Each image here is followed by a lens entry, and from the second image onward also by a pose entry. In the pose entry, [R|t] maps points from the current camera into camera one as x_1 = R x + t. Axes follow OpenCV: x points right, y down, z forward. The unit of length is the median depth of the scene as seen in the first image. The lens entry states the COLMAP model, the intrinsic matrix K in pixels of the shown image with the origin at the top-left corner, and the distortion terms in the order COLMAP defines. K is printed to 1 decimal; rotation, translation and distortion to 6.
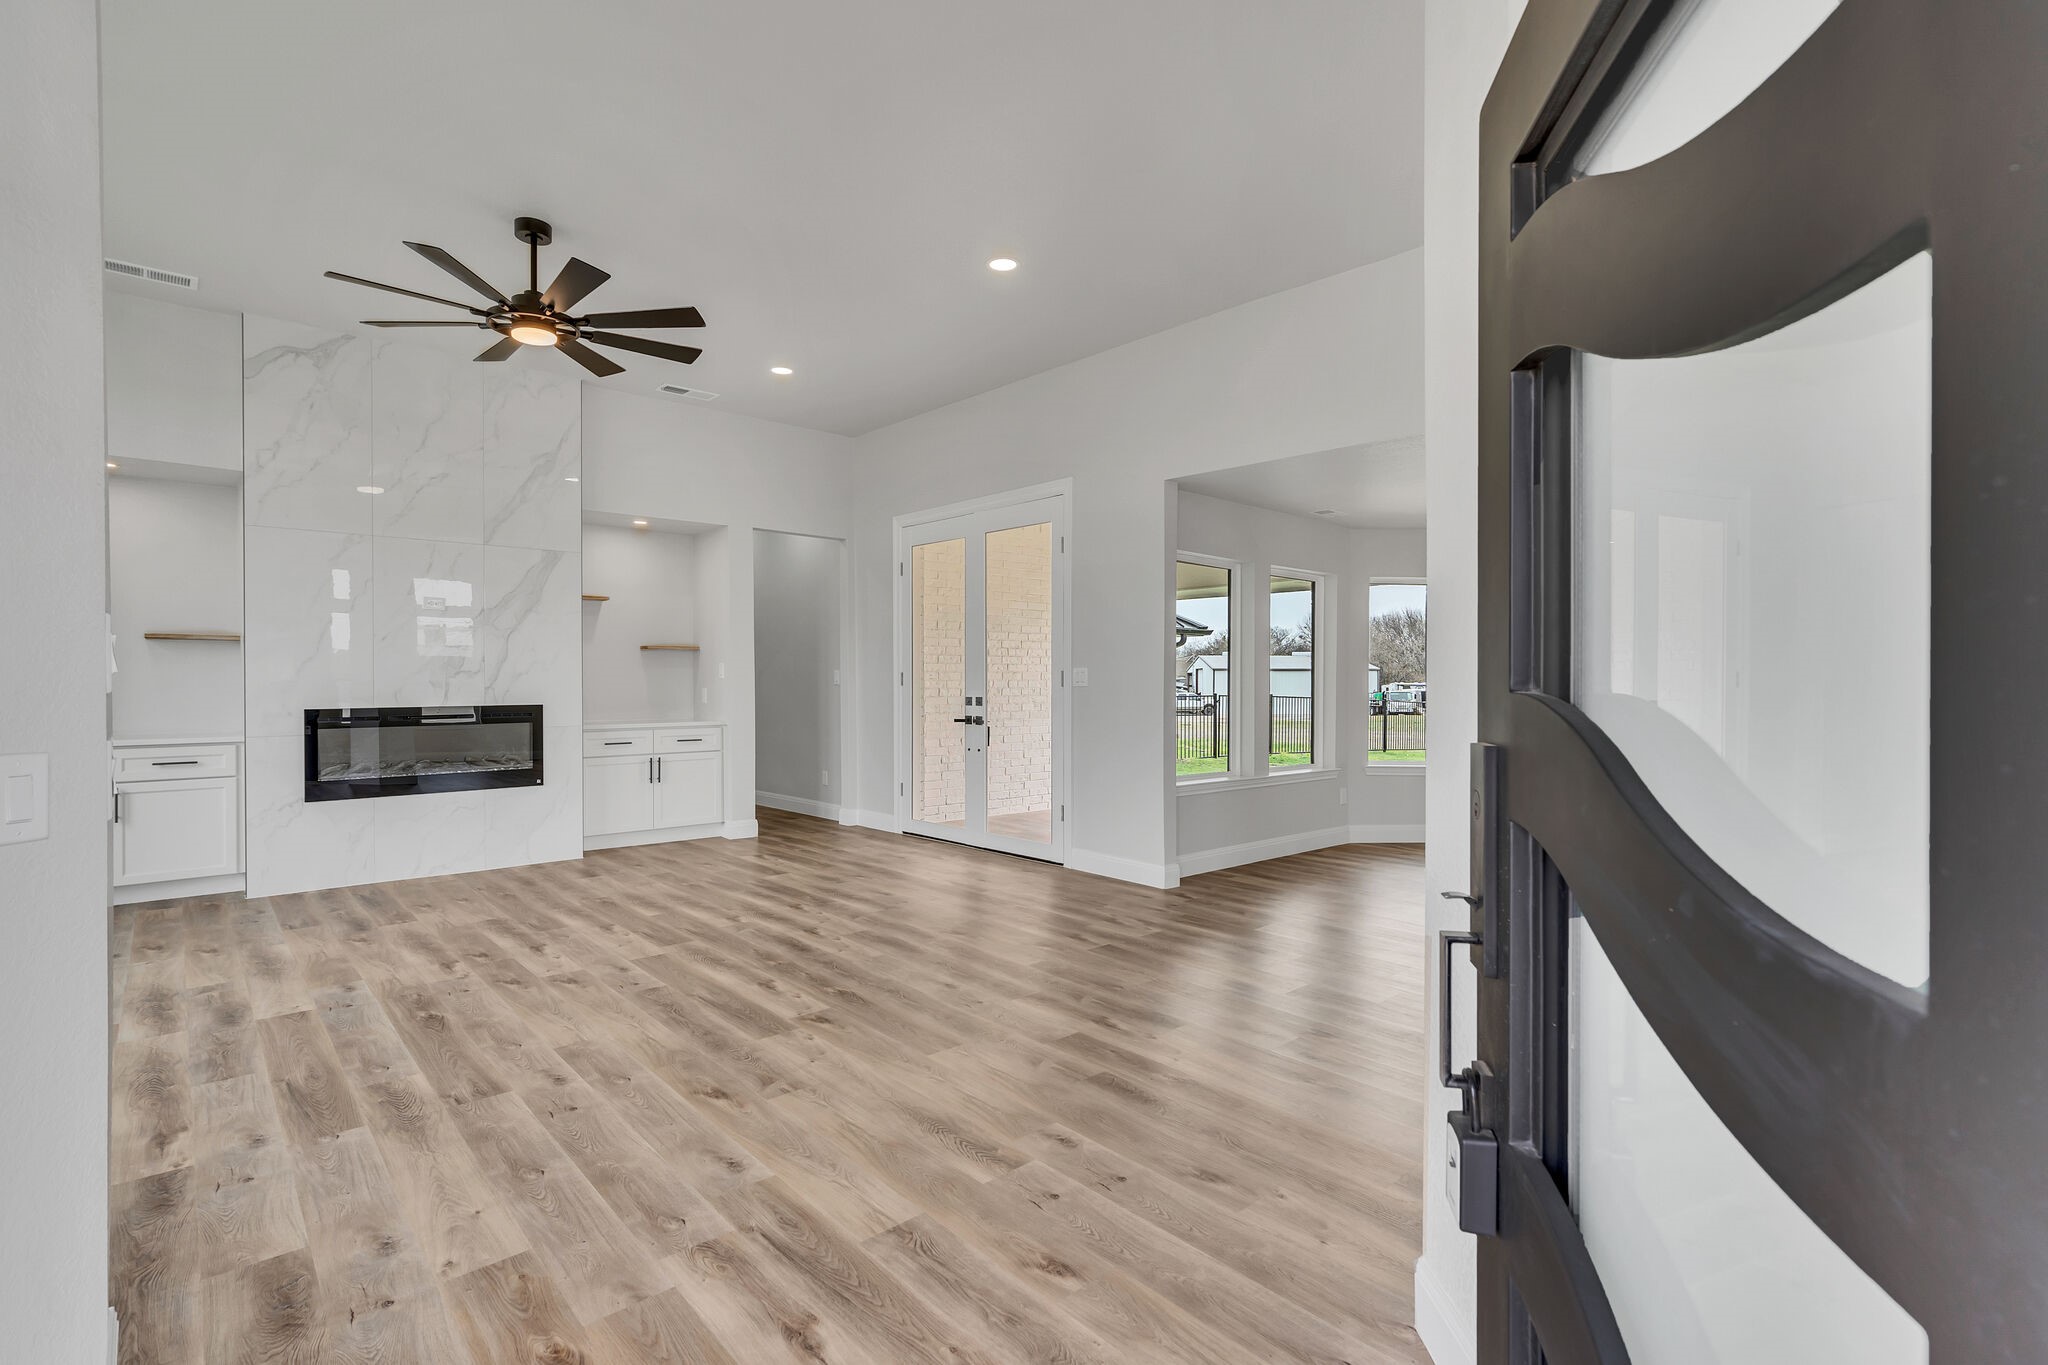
lens RADIAL K [[950.3, 0, 1055.9], [0, 950.3, 686.5], [0, 0, 1]] dist [-0.005074, 0.002979]
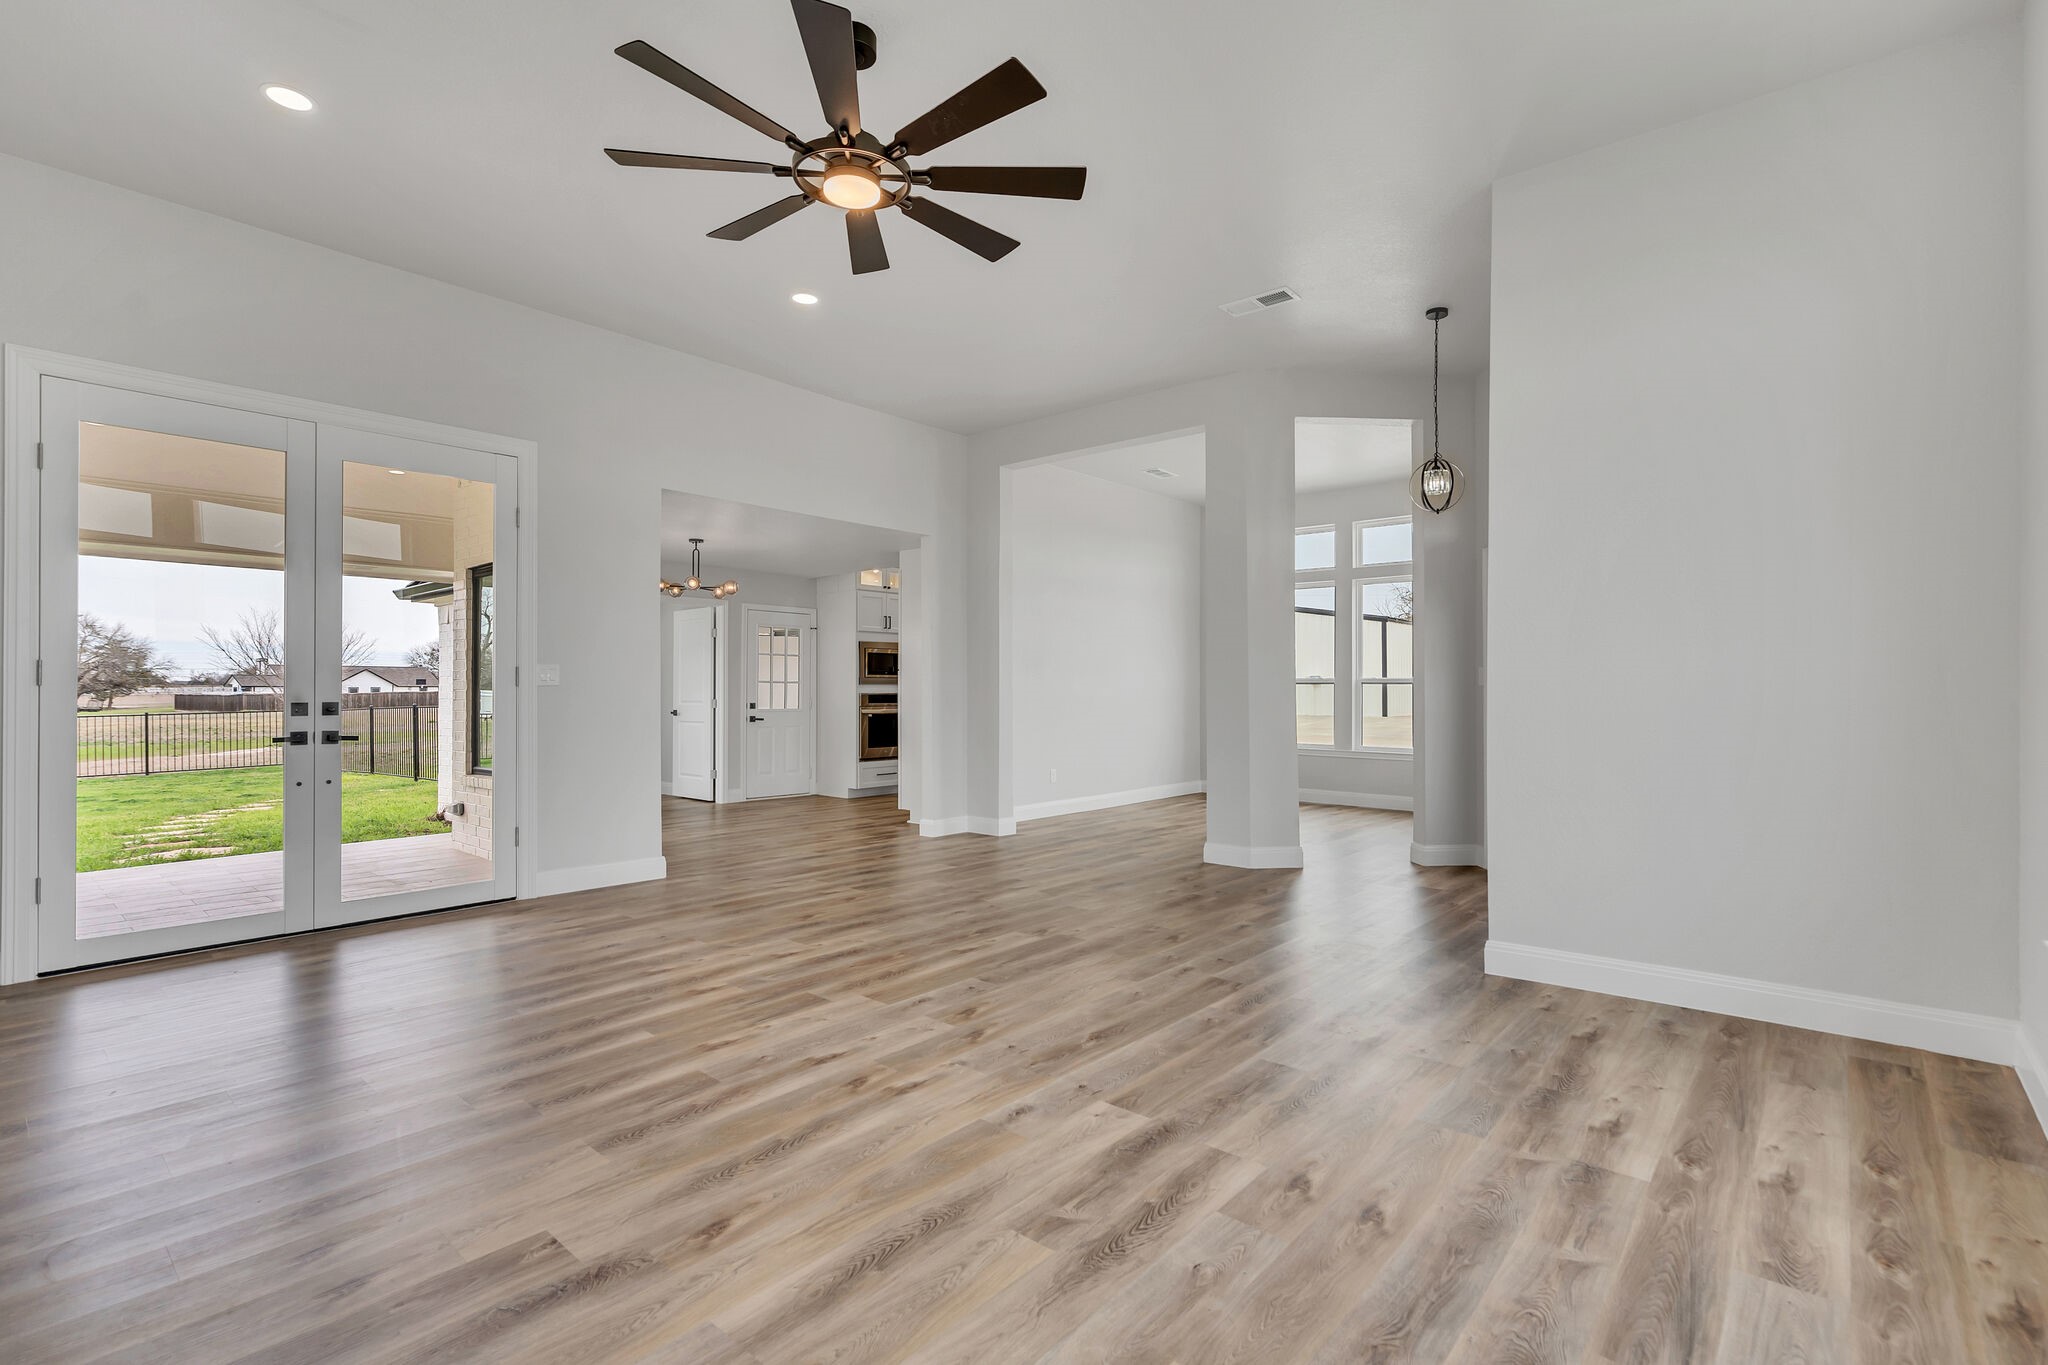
lens RADIAL K [[950.3, 0, 1002.5], [0, 950.3, 695.6], [0, 0, 1]] dist [-0.005074, 0.002979]
pose [[-0.097299, -0.010095, 0.995204, -1.361686], [0.002636, 0.999942, 0.010401, 0.001626], [-0.995252, 0.003635, -0.097267, 1.020248]]
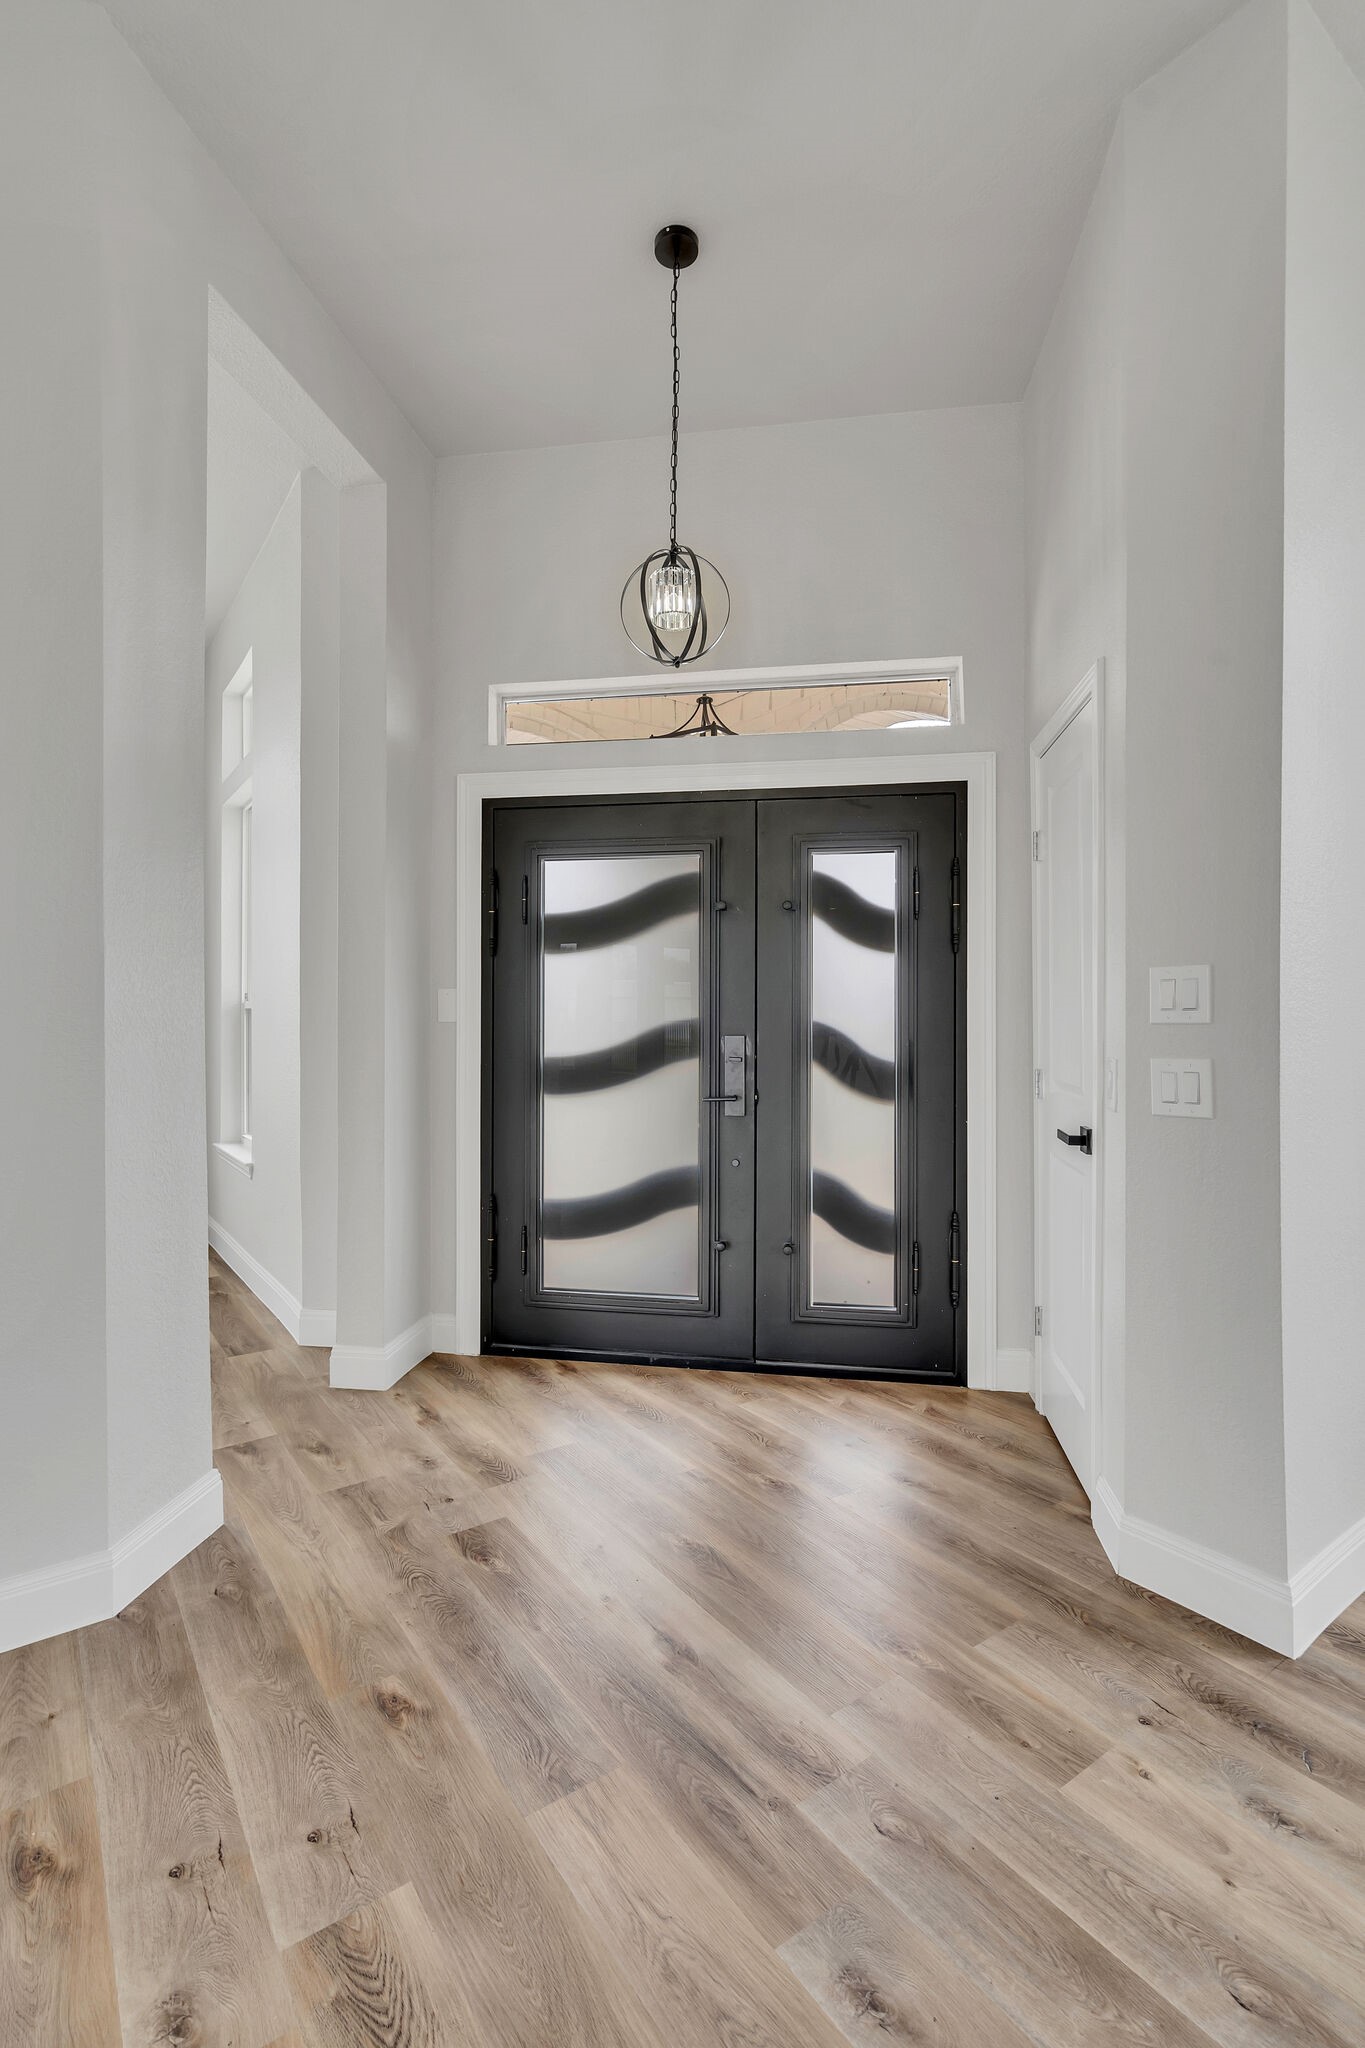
lens RADIAL K [[950.3, 0, 715.1], [0, 950.3, 1016.4], [0, 0, 1]] dist [-0.005074, 0.002979]
pose [[-0.993561, -0.001382, 0.113292, -0.191022], [-0.000658, 0.999979, 0.006426, -0.006173], [-0.113298, 0.006310, -0.993541, 0.905925]]
